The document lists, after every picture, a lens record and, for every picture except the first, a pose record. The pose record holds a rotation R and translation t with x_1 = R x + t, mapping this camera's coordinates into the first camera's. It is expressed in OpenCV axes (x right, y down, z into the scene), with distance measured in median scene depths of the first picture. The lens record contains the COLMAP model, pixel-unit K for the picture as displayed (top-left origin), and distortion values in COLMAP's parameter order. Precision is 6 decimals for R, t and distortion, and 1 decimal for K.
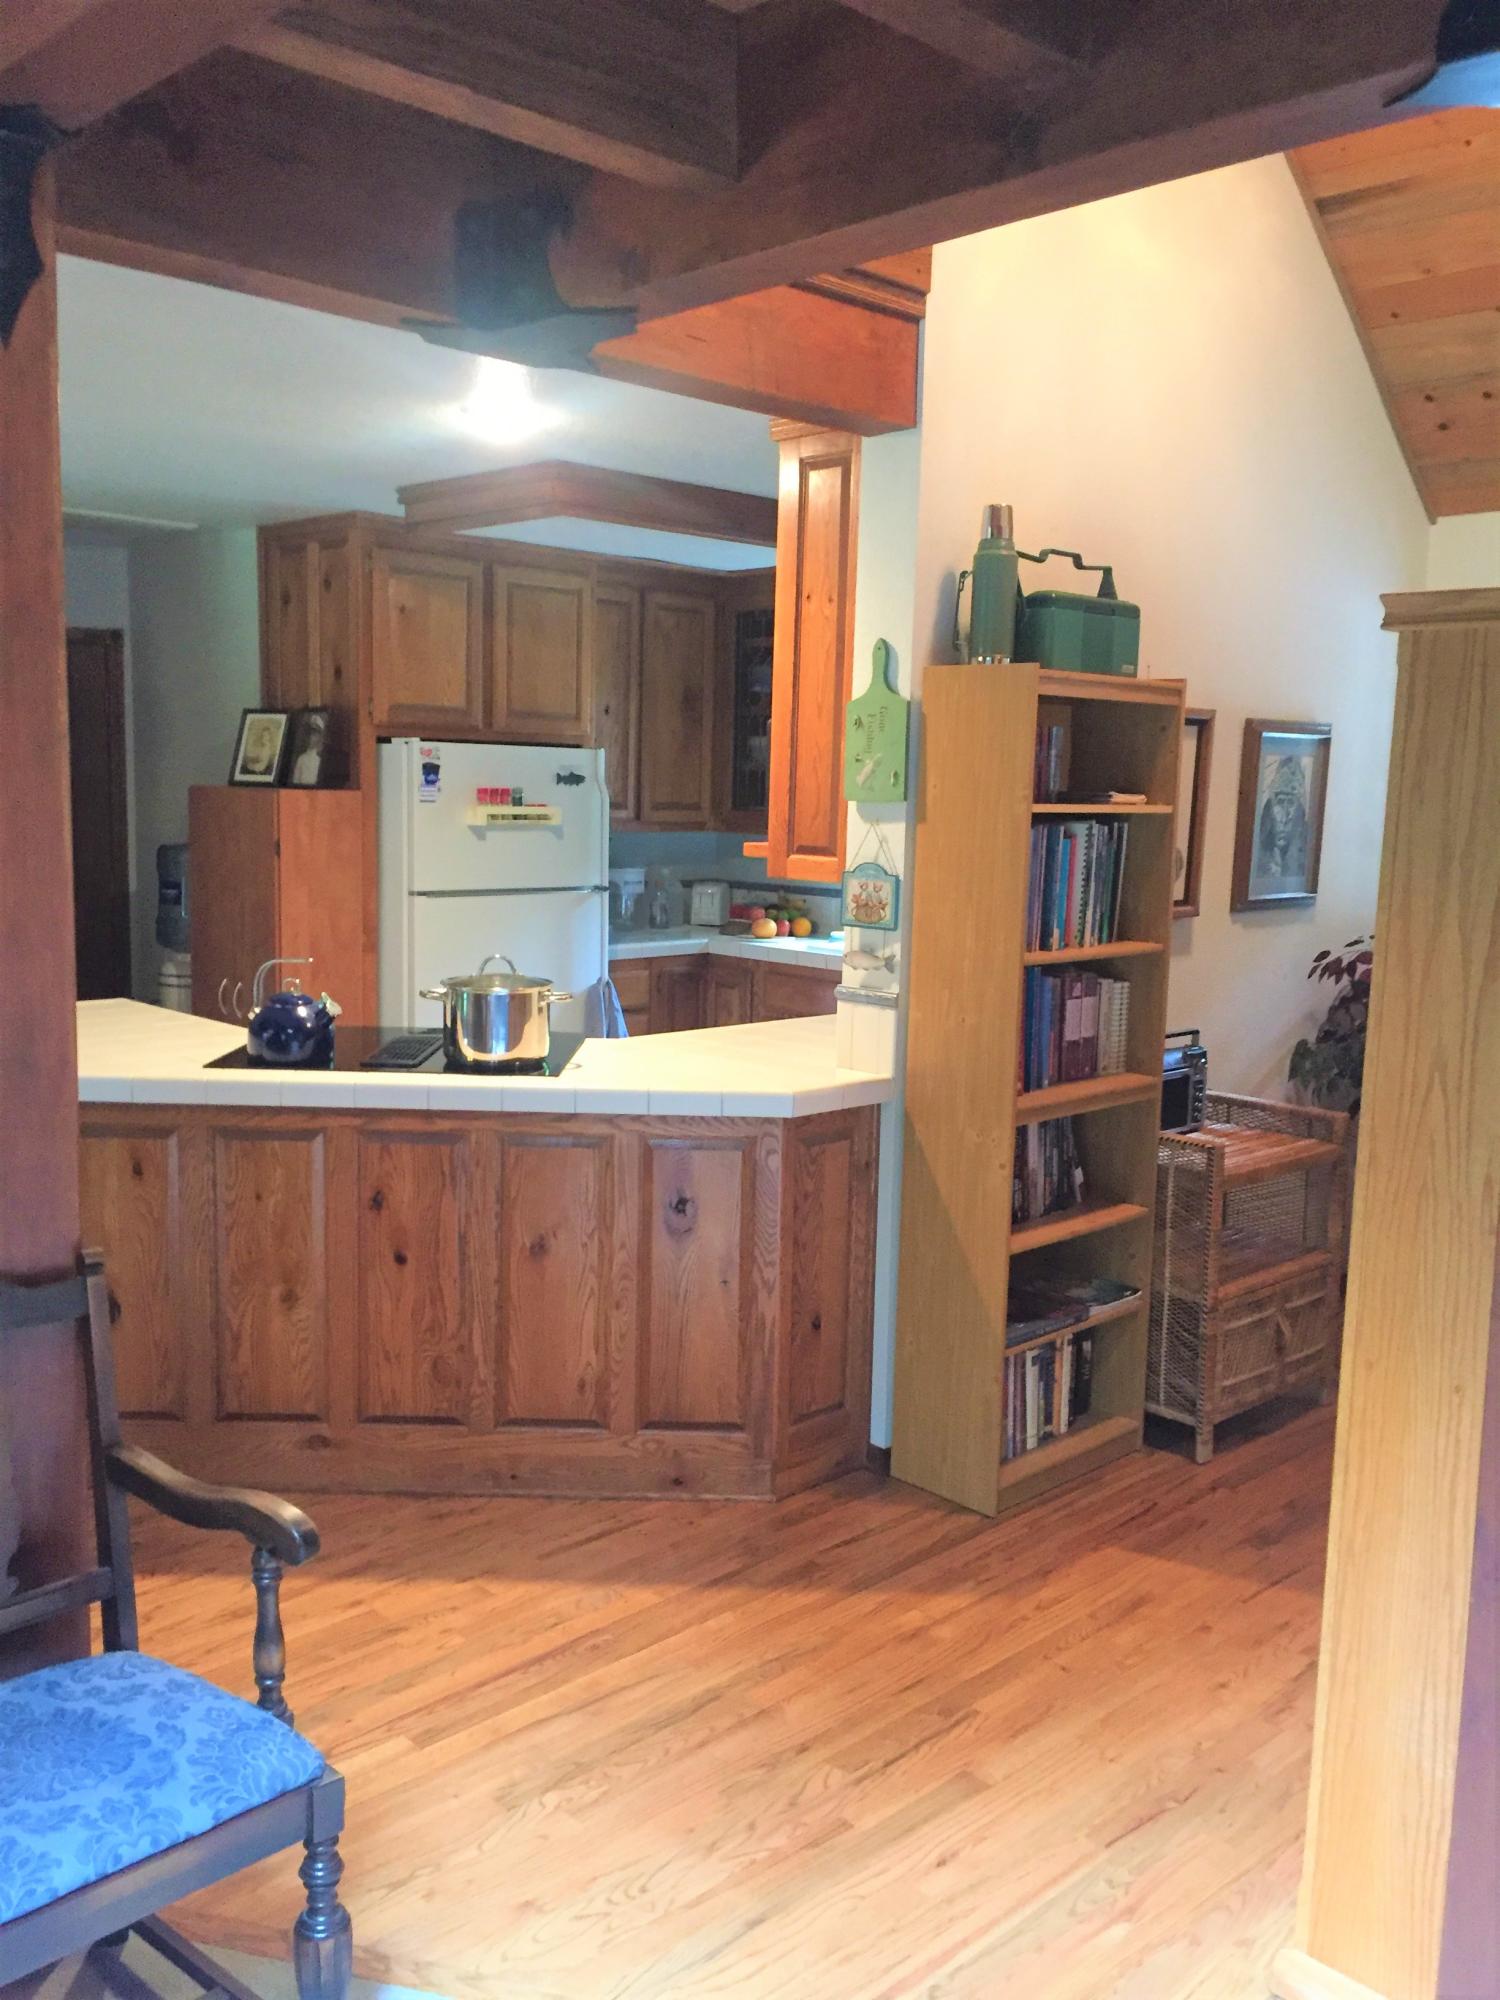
lens RADIAL K [[1738.9, 0, 750.0], [0, 1738.9, 1000.0], [0, 0, 1]] dist [0.100552, -0.121883]
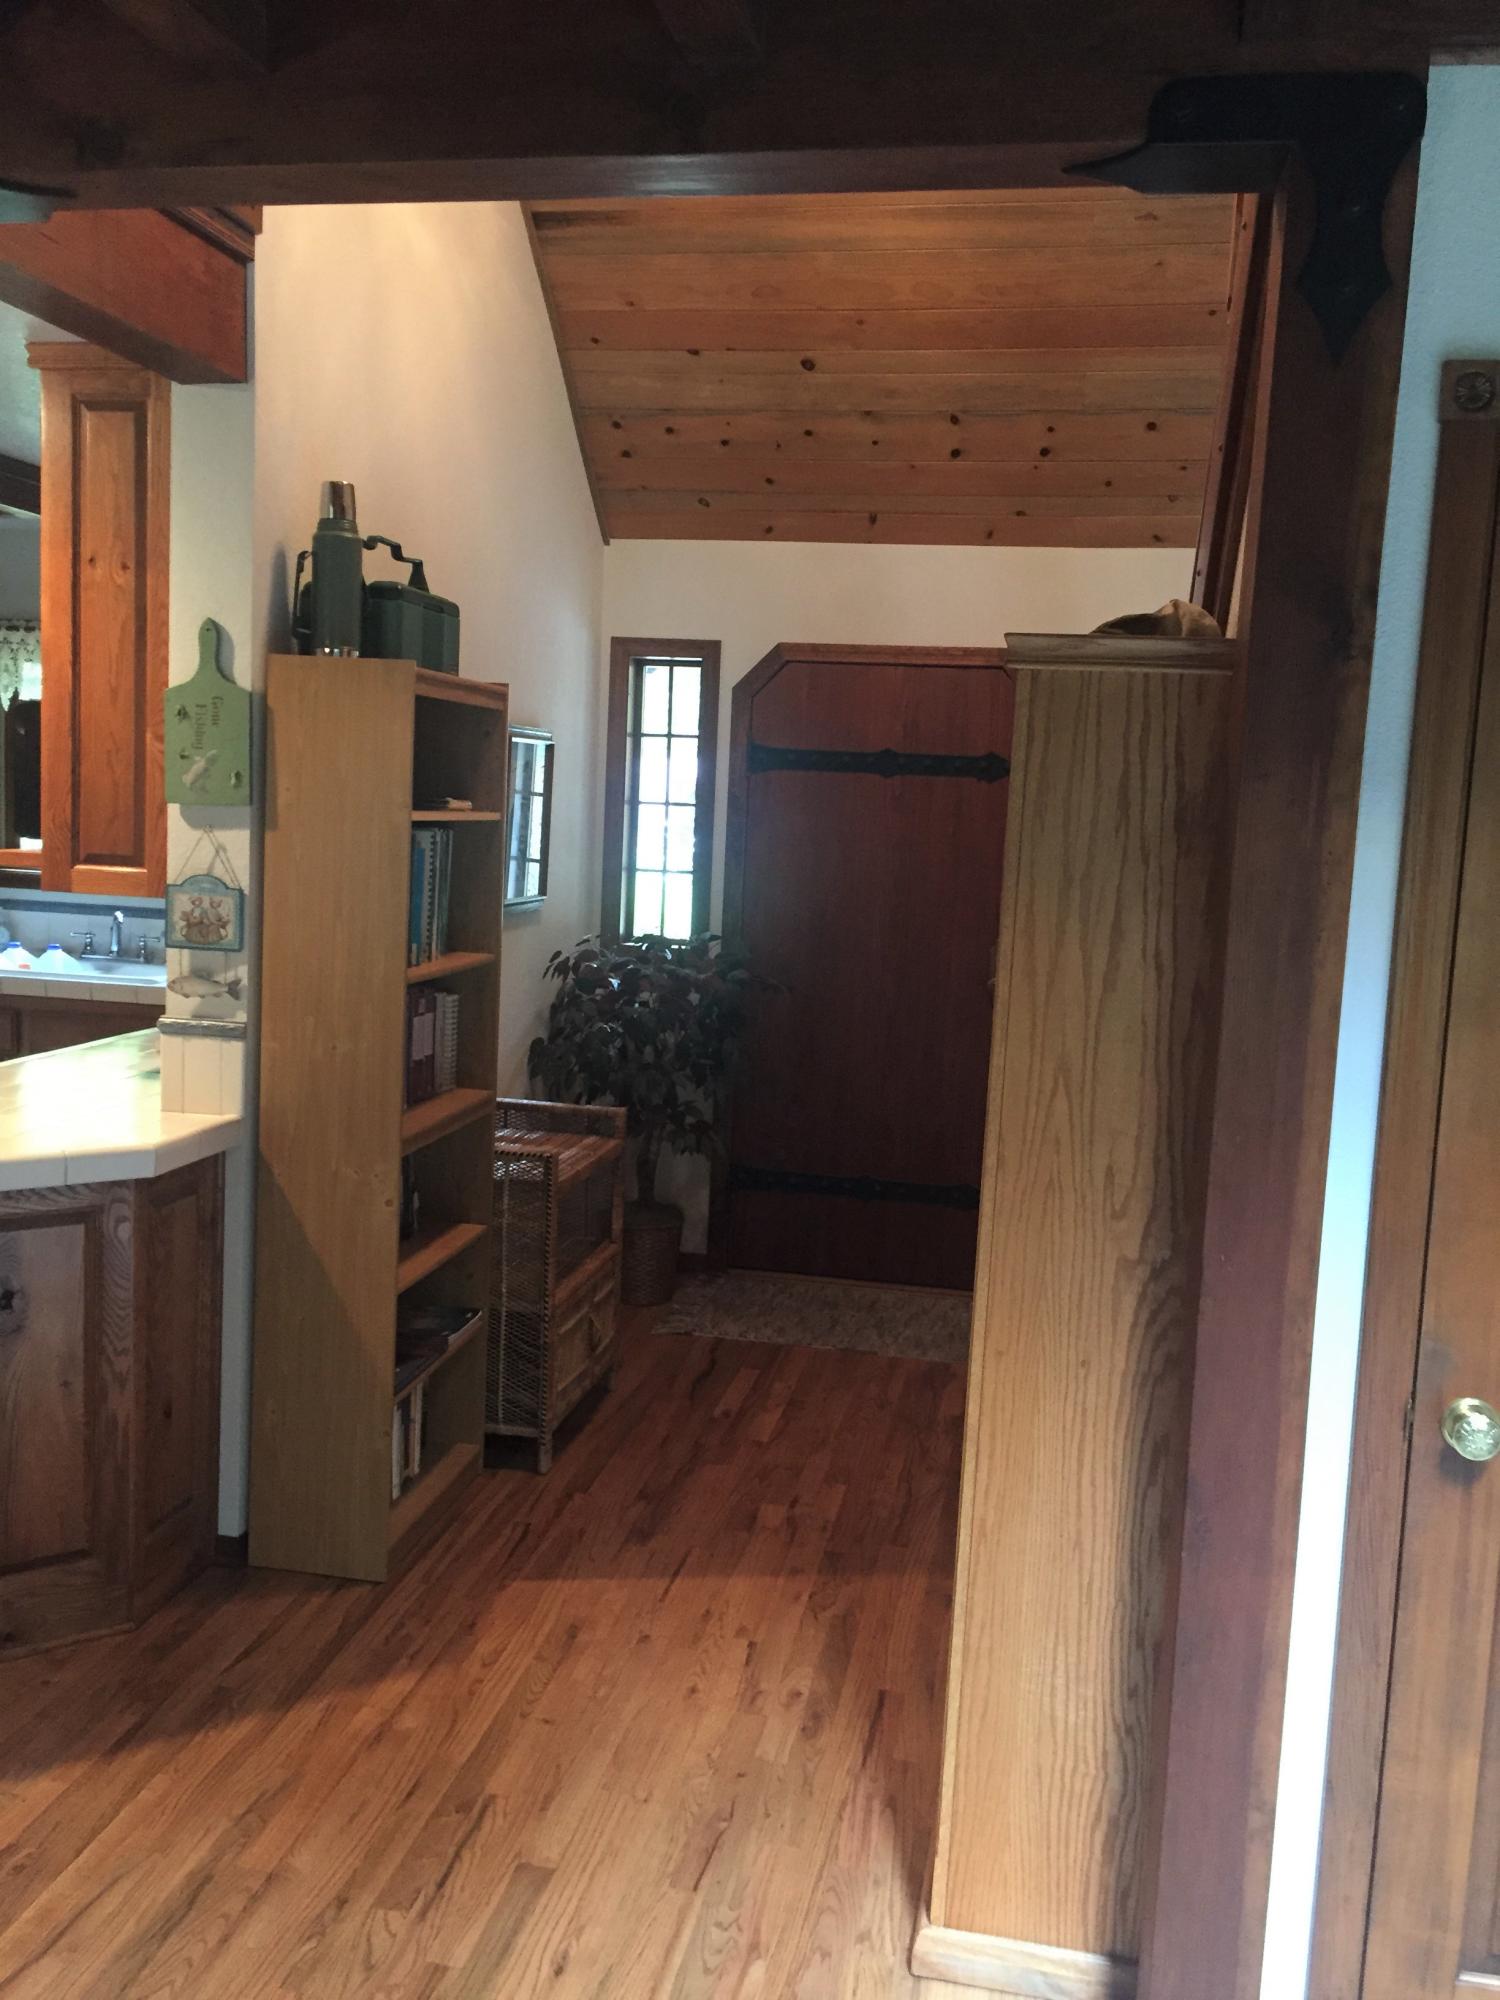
lens RADIAL K [[1738.9, 0, 750.0], [0, 1738.9, 1000.0], [0, 0, 1]] dist [0.100552, -0.121883]
pose [[0.822062, -0.054908, 0.566744, -0.212234], [0.050685, 0.998445, 0.023215, -0.023149], [-0.567138, 0.009641, 0.823567, 0.124239]]
